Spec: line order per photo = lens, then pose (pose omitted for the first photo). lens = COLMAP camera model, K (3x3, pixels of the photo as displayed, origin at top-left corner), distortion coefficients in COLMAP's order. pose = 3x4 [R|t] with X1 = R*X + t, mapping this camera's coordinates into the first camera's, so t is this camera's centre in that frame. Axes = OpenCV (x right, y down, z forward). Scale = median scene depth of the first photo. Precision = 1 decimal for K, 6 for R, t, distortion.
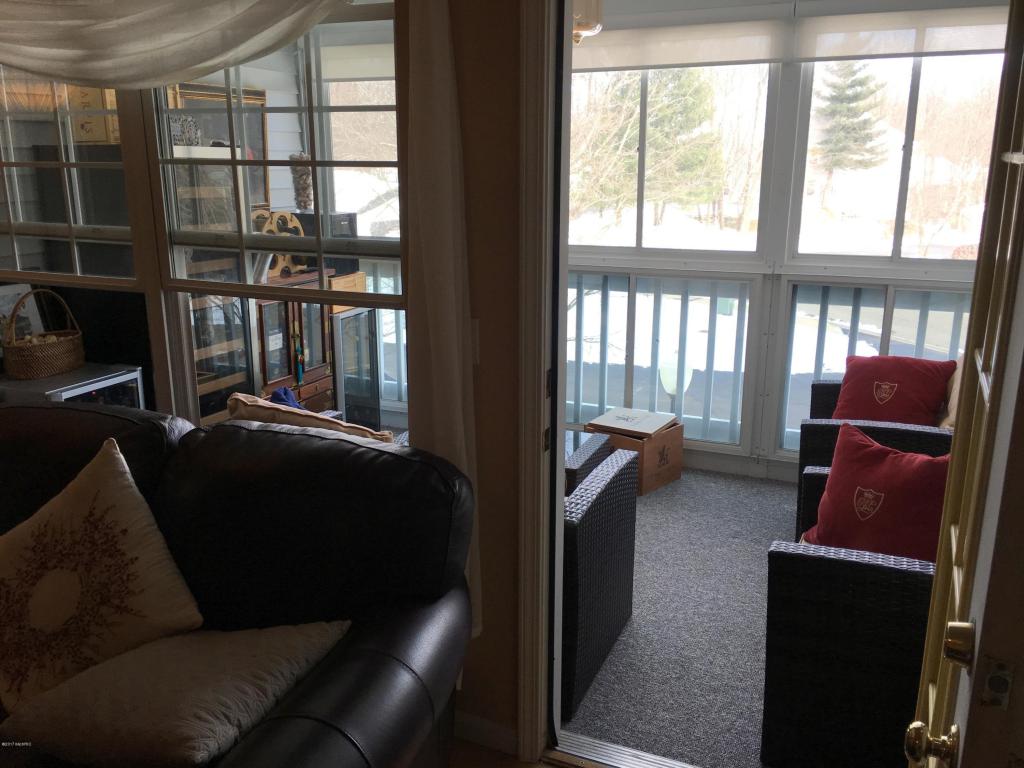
lens RADIAL K [[870.5, 0, 511.3], [0, 870.5, 386.7], [0, 0, 1]] dist [0.087370, -0.120835]
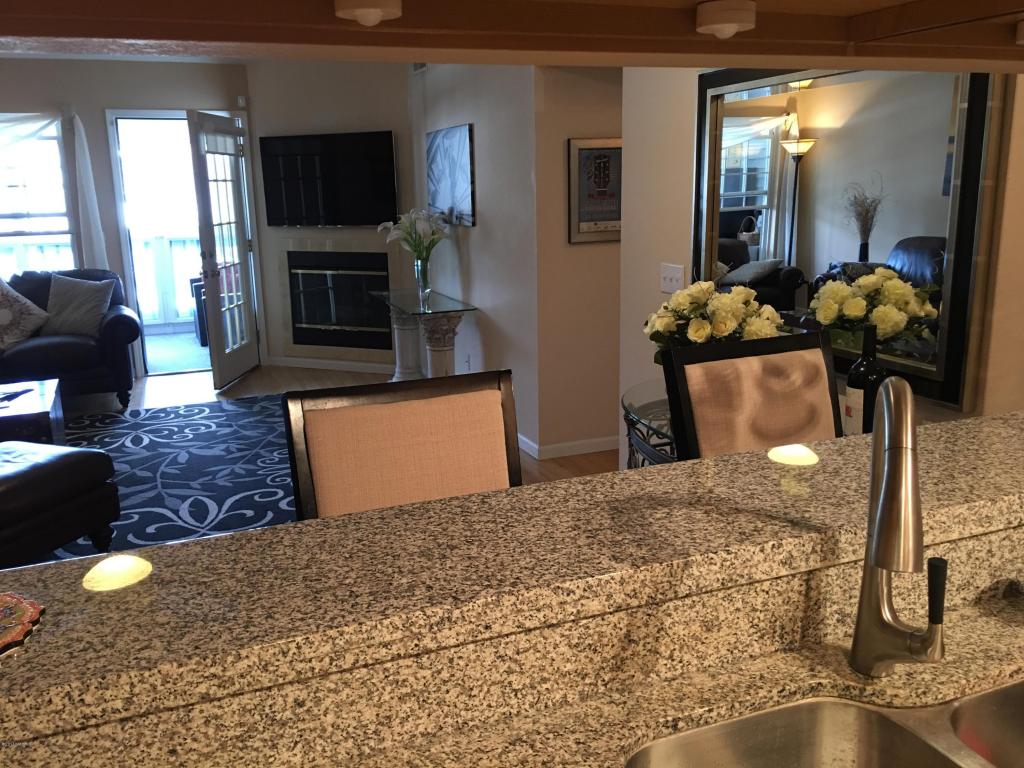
lens RADIAL K [[870.5, 0, 502.9], [0, 870.5, 372.2], [0, 0, 1]] dist [0.087370, -0.120835]
pose [[0.716428, -0.164334, 0.678030, -0.779938], [0.201595, 0.979167, 0.024309, 0.397389], [-0.667900, 0.119272, 0.734632, -1.420512]]
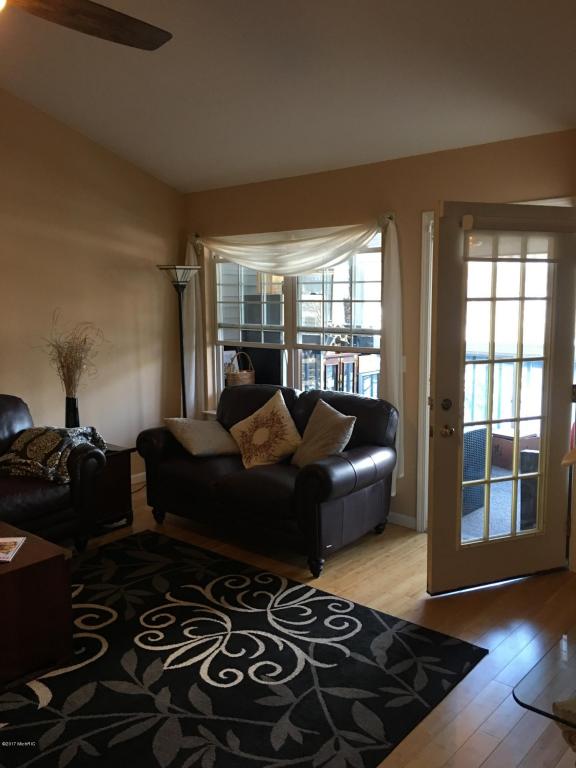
lens RADIAL K [[652.9, 0, 284.3], [0, 652.9, 377.2], [0, 0, 1]] dist [0.087370, -0.120835]
pose [[0.945830, 0.034005, -0.322876, 0.166591], [-0.077135, 0.989561, -0.121737, 0.166971], [0.315365, 0.140048, 0.938579, -0.644692]]
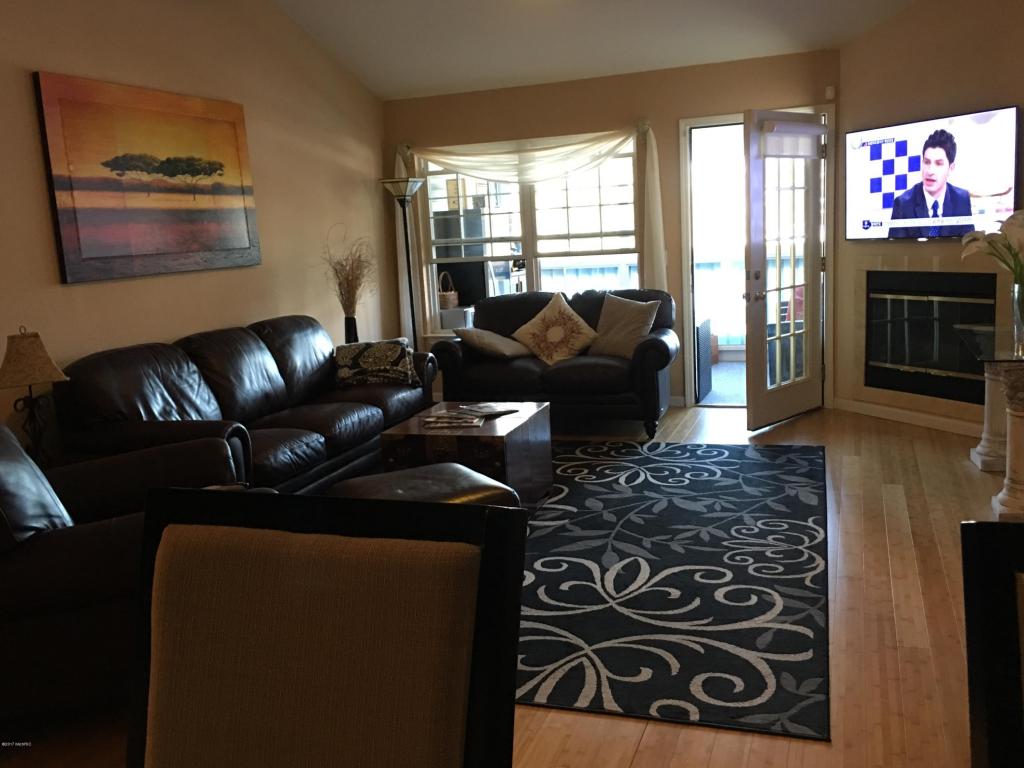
lens RADIAL K [[919.7, 0, 504.4], [0, 919.7, 378.3], [0, 0, 1]] dist [0.091528, -0.113345]
pose [[0.997313, -0.063758, 0.036067, -0.456546], [0.067066, 0.992777, -0.099479, 0.398521], [-0.029464, 0.101631, 0.994386, -1.316467]]
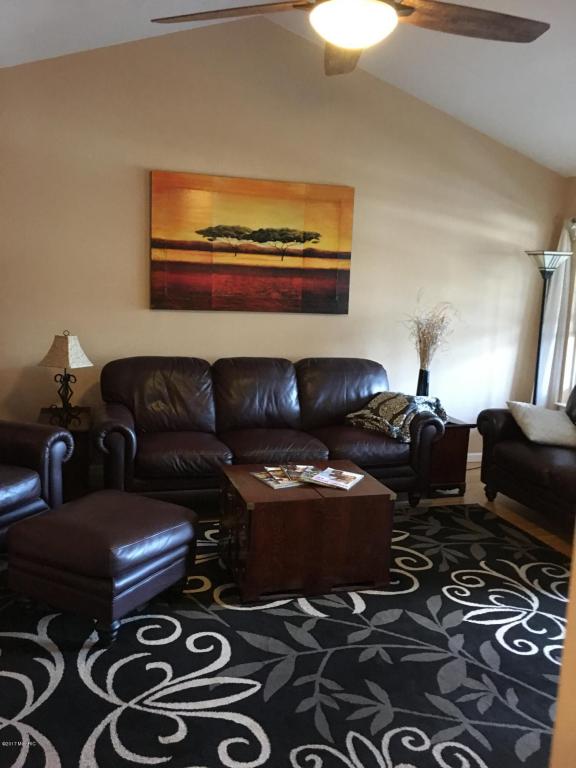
lens RADIAL K [[652.9, 0, 287.5], [0, 652.9, 377.9], [0, 0, 1]] dist [0.087370, -0.120835]
pose [[0.626637, 0.147627, -0.765201, 0.258248], [-0.244662, 0.969517, -0.013313, 0.189811], [0.739910, 0.195559, 0.643654, -0.683958]]
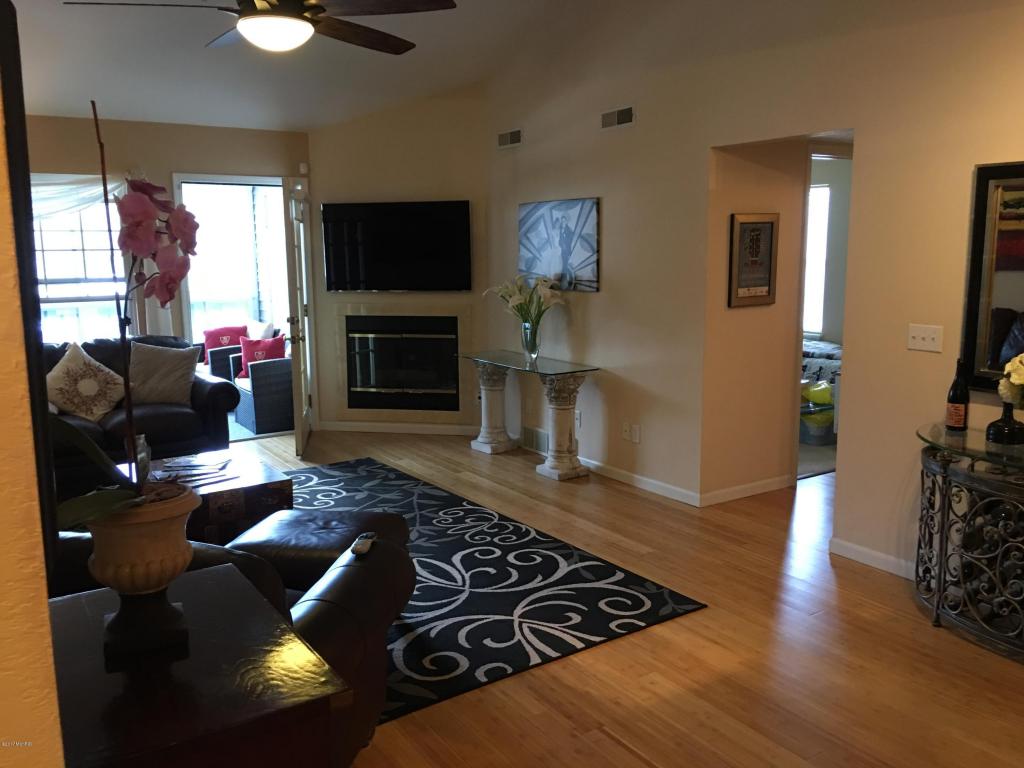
lens RADIAL K [[870.5, 0, 506.6], [0, 870.5, 380.5], [0, 0, 1]] dist [0.087370, -0.120835]
pose [[0.559925, -0.136600, 0.817205, -1.199401], [0.224755, 0.974375, 0.008876, 0.280492], [-0.797477, 0.178702, 0.576278, -1.058997]]
